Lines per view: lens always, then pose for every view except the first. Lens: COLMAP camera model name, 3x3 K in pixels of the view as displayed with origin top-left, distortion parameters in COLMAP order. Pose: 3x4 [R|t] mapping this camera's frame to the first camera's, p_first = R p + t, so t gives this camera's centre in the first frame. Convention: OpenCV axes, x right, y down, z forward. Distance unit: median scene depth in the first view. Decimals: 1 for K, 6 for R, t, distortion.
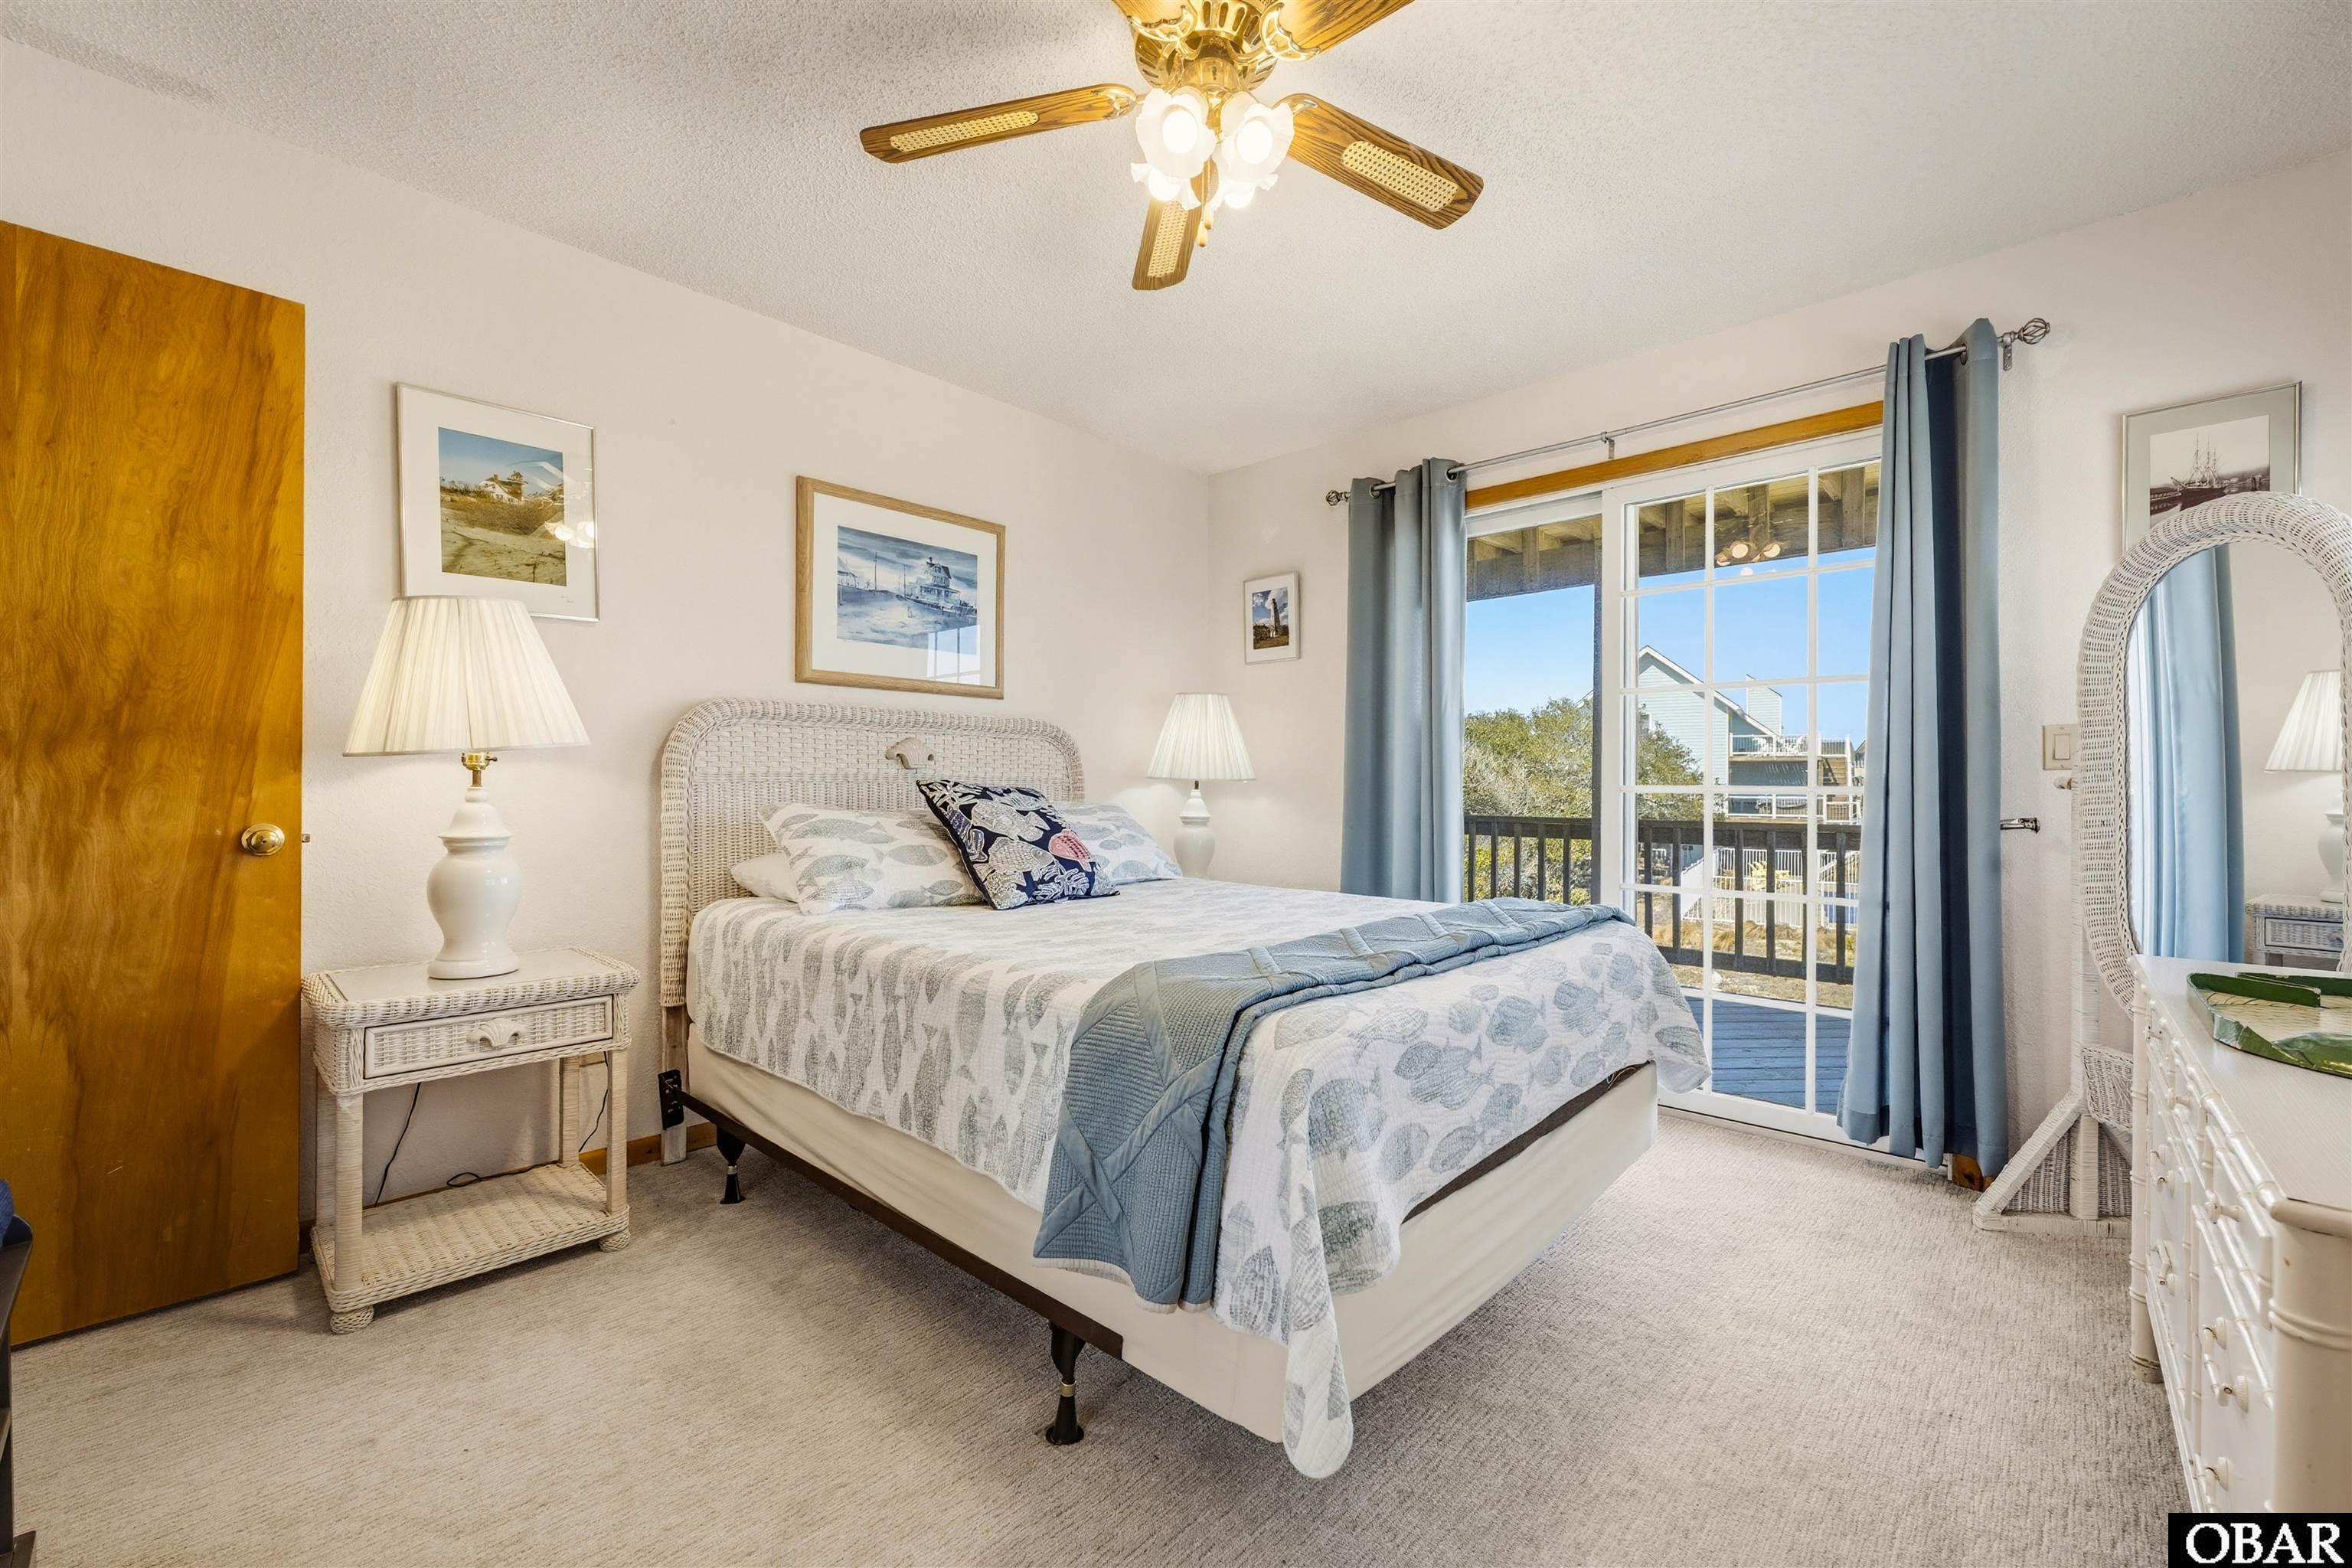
lens RADIAL K [[936.9, 0, 1181.2], [0, 936.9, 783.8], [0, 0, 1]] dist [-0.001032, 0.000029]
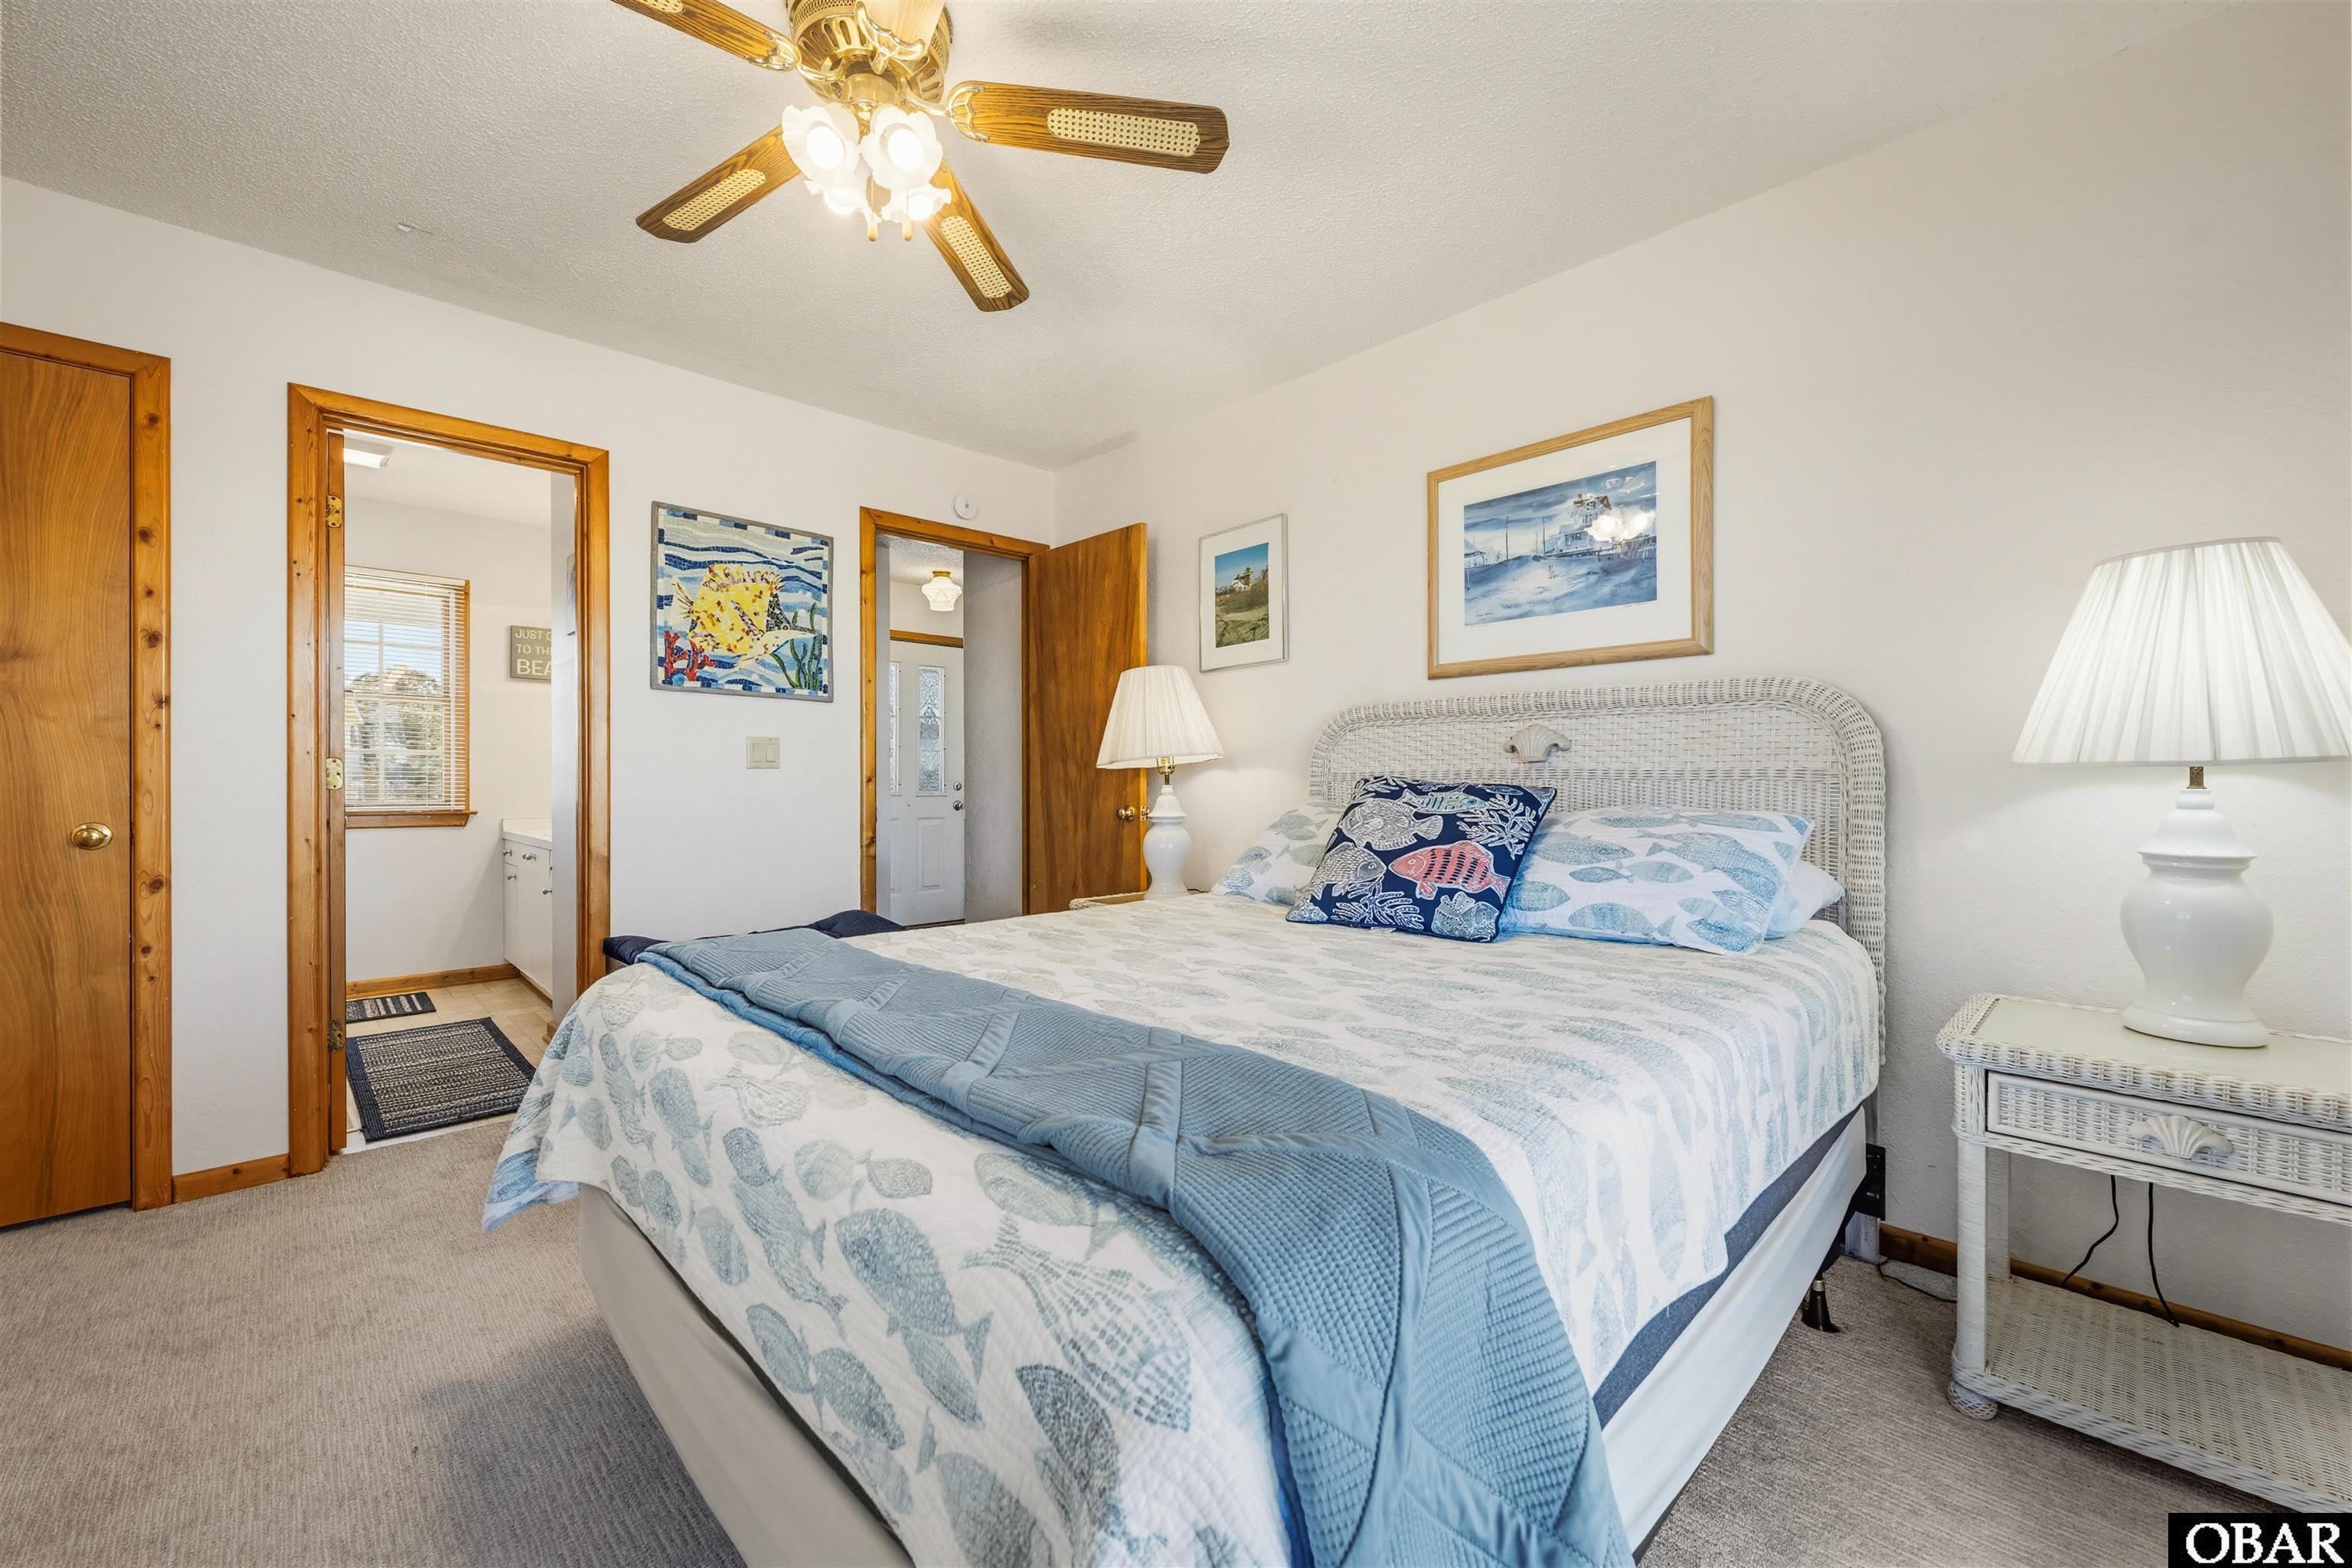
lens RADIAL K [[936.9, 0, 1181.2], [0, 936.9, 783.8], [0, 0, 1]] dist [-0.001032, 0.000029]
pose [[-0.041277, -0.009385, -0.999104, 0.575571], [0.000362, 0.999956, -0.009408, 0.009816], [0.999148, -0.000750, -0.041272, 0.759106]]
